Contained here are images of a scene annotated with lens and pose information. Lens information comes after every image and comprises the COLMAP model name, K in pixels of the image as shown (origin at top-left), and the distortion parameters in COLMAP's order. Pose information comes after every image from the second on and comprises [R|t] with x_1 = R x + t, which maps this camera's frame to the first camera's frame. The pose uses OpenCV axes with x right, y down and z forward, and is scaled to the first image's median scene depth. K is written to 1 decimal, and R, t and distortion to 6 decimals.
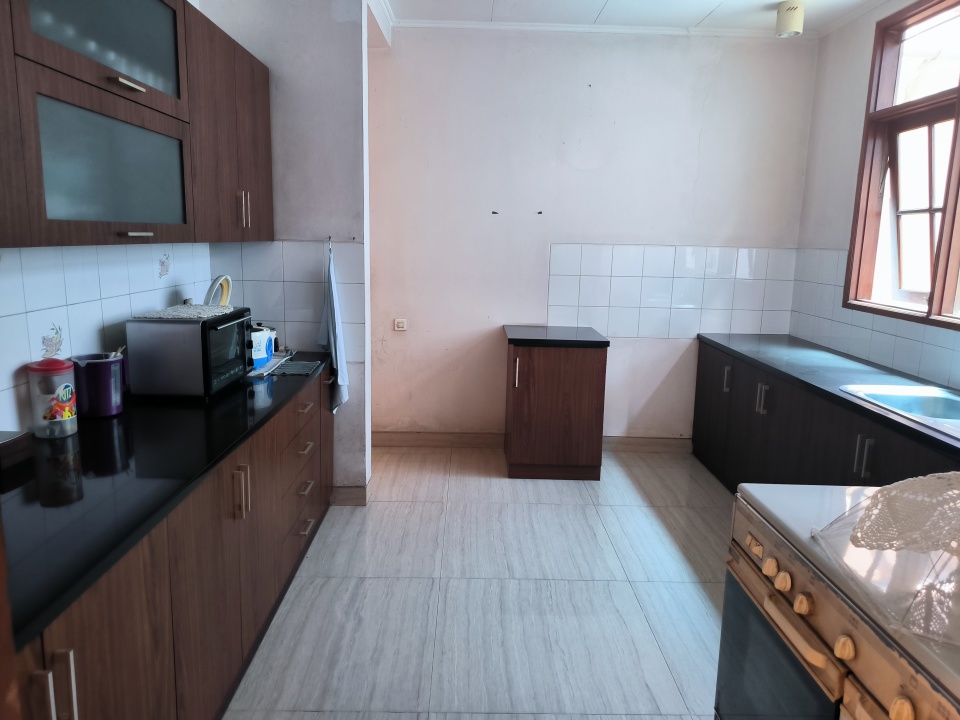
lens RADIAL K [[652.6, 0, 479.1], [0, 652.6, 358.3], [0, 0, 1]] dist [0.077131, -0.026052]
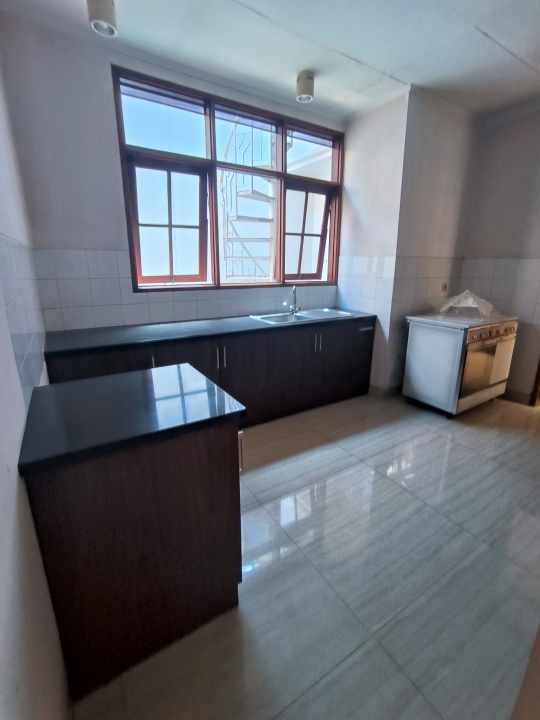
lens RADIAL K [[331.6, 0, 266.8], [0, 331.6, 353.7], [0, 0, 1]] dist [-0.005582, 0.001643]
pose [[-0.523223, -0.258526, 0.812036, -0.239581], [0.124515, 0.919457, 0.372954, -0.233764], [-0.843050, 0.296249, -0.448890, 1.435430]]
